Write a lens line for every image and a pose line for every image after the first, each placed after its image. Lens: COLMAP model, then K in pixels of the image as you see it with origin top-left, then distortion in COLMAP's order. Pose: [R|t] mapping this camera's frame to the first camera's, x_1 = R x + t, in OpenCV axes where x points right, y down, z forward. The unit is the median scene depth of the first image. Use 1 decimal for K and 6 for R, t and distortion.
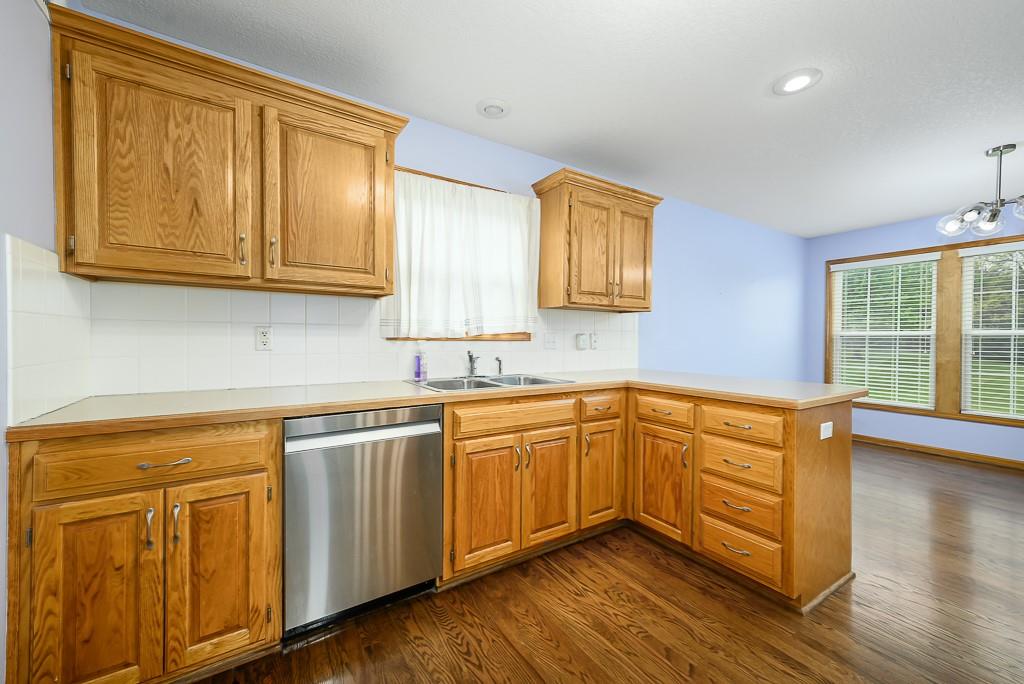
lens RADIAL K [[403.6, 0, 512.0], [0, 403.6, 342.0], [0, 0, 1]] dist [-0.000384, -0.000077]
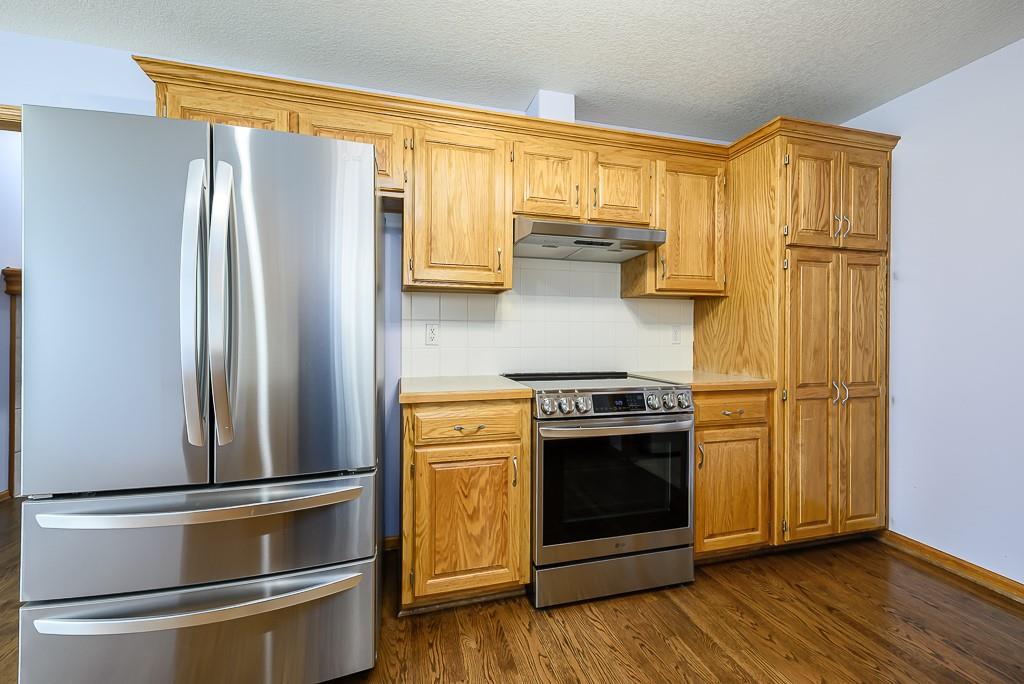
lens RADIAL K [[407.8, 0, 506.6], [0, 407.8, 333.2], [0, 0, 1]] dist [-0.000441, -0.000069]
pose [[0.949409, -0.002064, -0.314036, 0.384297], [0.000139, 0.999981, -0.006153, 0.001943], [0.314043, 0.005798, 0.949391, 0.253946]]
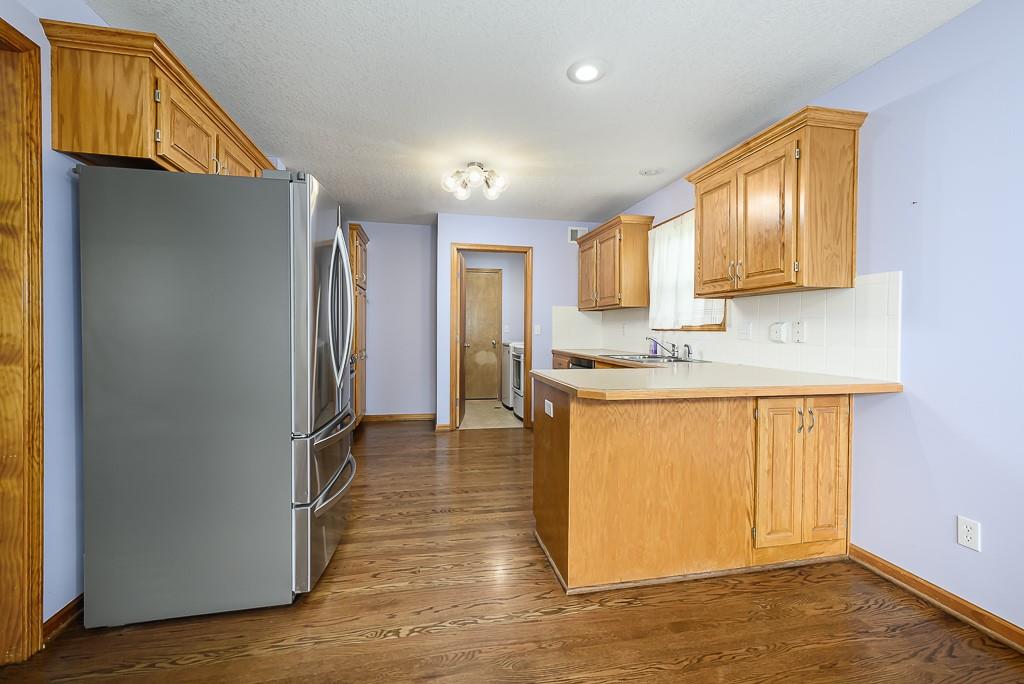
lens RADIAL K [[407.8, 0, 506.6], [0, 407.8, 333.2], [0, 0, 1]] dist [-0.000441, -0.000069]
pose [[-0.361196, 0.000407, -0.932490, 0.962683], [-0.007042, 0.999970, 0.003164, 0.003103], [0.932463, 0.007709, -0.361183, 0.665285]]
